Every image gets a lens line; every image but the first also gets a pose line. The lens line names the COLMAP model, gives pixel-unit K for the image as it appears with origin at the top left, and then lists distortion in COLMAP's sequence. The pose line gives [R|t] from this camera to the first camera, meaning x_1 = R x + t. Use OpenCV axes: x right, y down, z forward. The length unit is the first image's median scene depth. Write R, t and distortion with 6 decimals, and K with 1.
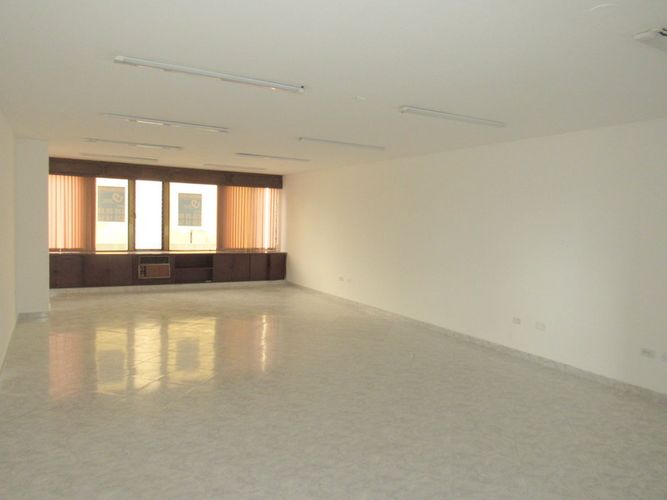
lens RADIAL K [[491.1, 0, 333.5], [0, 491.1, 250.0], [0, 0, 1]] dist [-0.001933, 0.000330]
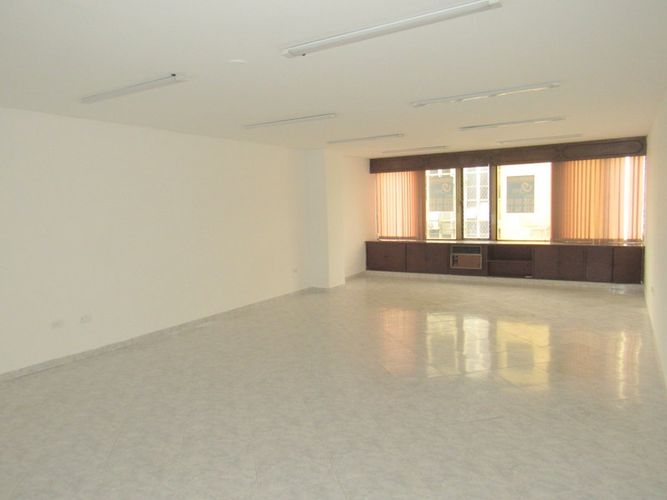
lens RADIAL K [[471.3, 0, 329.1], [0, 471.3, 249.3], [0, 0, 1]] dist [-0.030530, 0.002917]
pose [[0.476943, 0.028474, -0.878473, 0.290027], [-0.017779, 0.999583, 0.022747, 0.003446], [0.878755, 0.004769, 0.477250, 0.306208]]
